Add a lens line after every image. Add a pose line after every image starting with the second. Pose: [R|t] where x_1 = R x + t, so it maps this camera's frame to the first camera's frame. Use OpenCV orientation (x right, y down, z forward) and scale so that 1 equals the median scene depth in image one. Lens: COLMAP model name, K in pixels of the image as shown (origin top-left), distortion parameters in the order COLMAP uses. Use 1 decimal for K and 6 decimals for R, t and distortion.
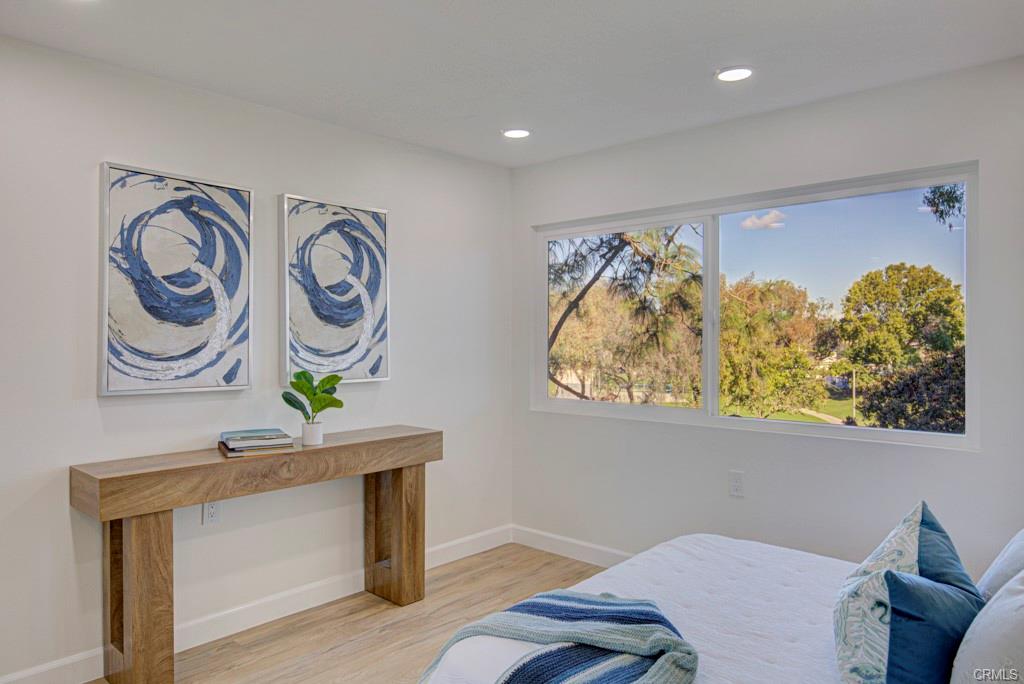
lens RADIAL K [[713.3, 0, 501.0], [0, 713.3, 342.4], [0, 0, 1]] dist [-0.004241, -0.001689]
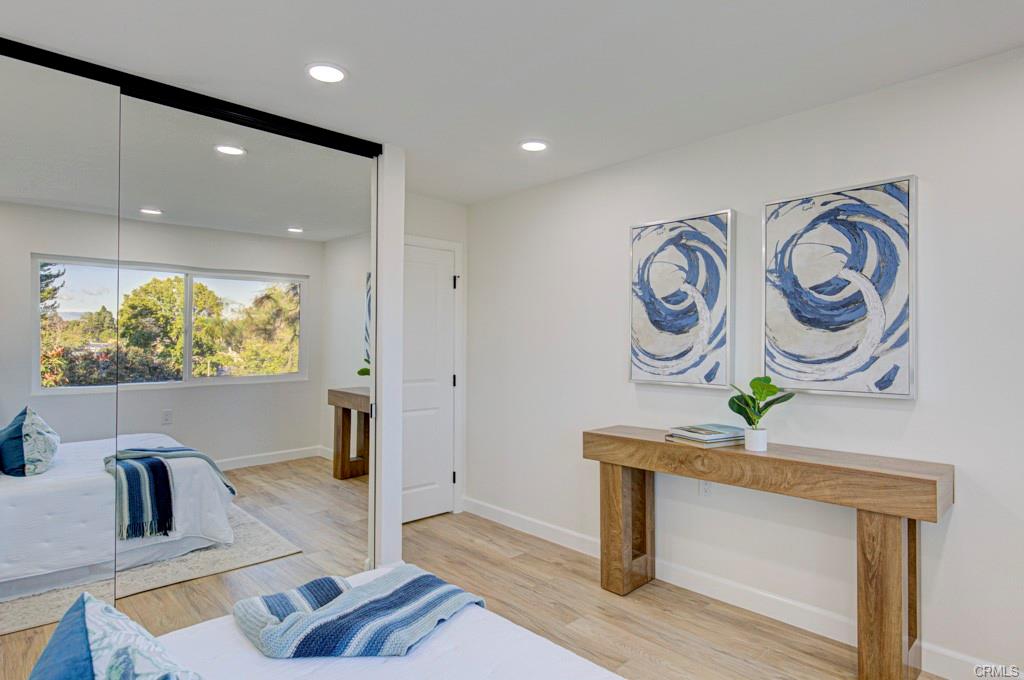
lens RADIAL K [[575.6, 0, 500.3], [0, 575.6, 339.1], [0, 0, 1]] dist [-0.007059, -0.001156]
pose [[-0.125463, -0.003594, -0.992092, 0.583935], [0.001033, 0.999992, -0.003754, -0.009882], [0.992098, -0.001496, -0.125459, 0.755205]]
